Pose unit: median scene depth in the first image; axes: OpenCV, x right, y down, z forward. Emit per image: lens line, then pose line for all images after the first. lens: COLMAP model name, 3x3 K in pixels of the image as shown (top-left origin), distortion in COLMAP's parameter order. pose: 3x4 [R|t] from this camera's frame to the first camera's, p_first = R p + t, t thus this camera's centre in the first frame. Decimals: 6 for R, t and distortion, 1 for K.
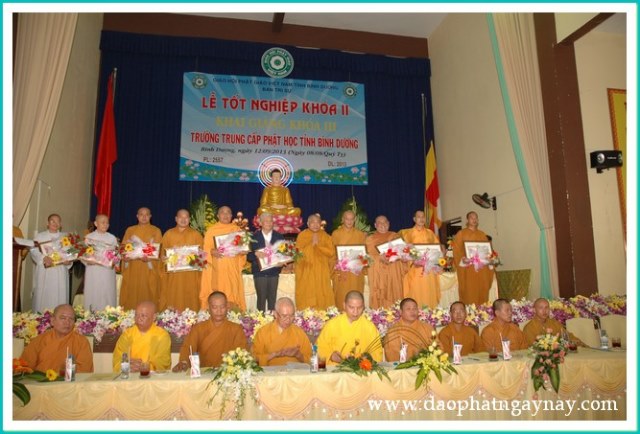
lens RADIAL K [[490.8, 0, 319.4], [0, 490.8, 219.7], [0, 0, 1]] dist [-0.171557, 0.186571]
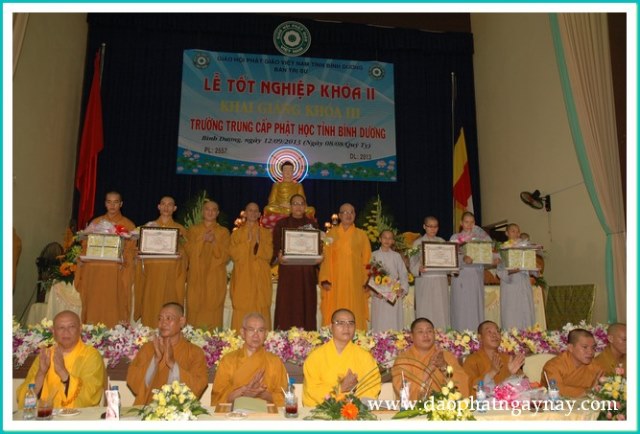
lens RADIAL K [[532.5, 0, 322.1], [0, 532.5, 222.1], [0, 0, 1]] dist [-0.146711, 0.204760]
pose [[0.997527, 0.012519, -0.069167, 0.036589], [-0.013121, 0.999880, -0.008259, 0.009371], [0.069055, 0.009146, 0.997571, 0.076813]]
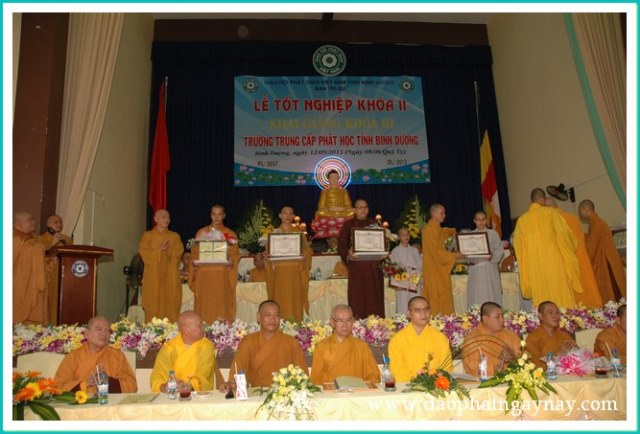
lens RADIAL K [[486.8, 0, 320.0], [0, 486.8, 217.0], [0, 0, 1]] dist [-0.167416, 0.175153]
pose [[0.991499, -0.041192, -0.123423, -0.000424], [0.038720, 0.999000, -0.022359, 0.008466], [0.124221, 0.017390, 0.992102, 0.054815]]
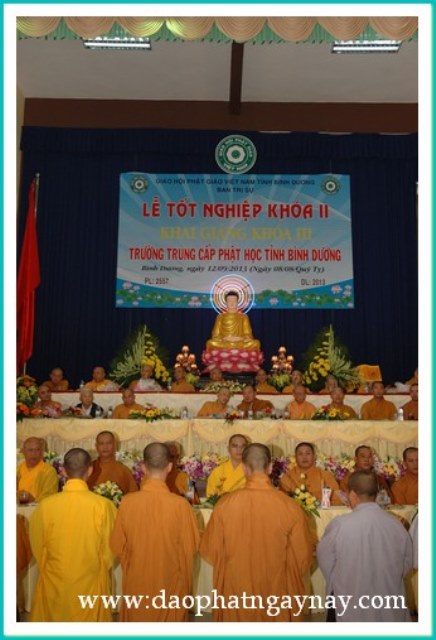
lens RADIAL K [[758.3, 0, 220.6], [0, 758.3, 318.1], [0, 0, 1]] dist [-0.020883, 0.275604]
pose [[0.977505, -0.015324, -0.210356, 0.151849], [0.007213, 0.999202, -0.039273, -0.010835], [0.210790, 0.036873, 0.976836, -0.213445]]
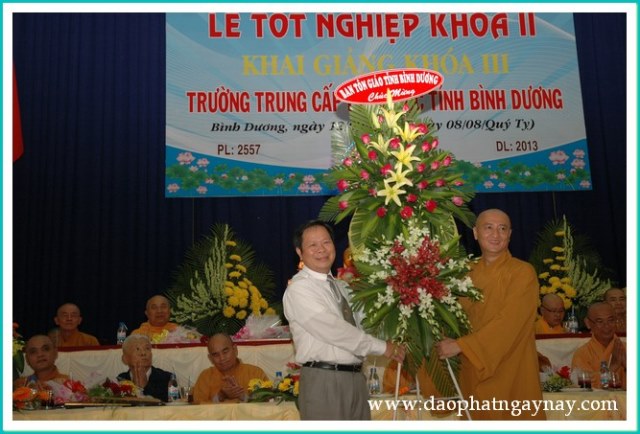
lens RADIAL K [[907.9, 0, 318.8], [0, 907.9, 227.6], [0, 0, 1]] dist [0.070077, 0.022538]
pose [[0.991371, -0.049649, -0.121319, -0.046515], [0.038975, 0.995284, -0.088827, 0.026492], [0.125157, 0.083332, 0.988631, 0.181736]]
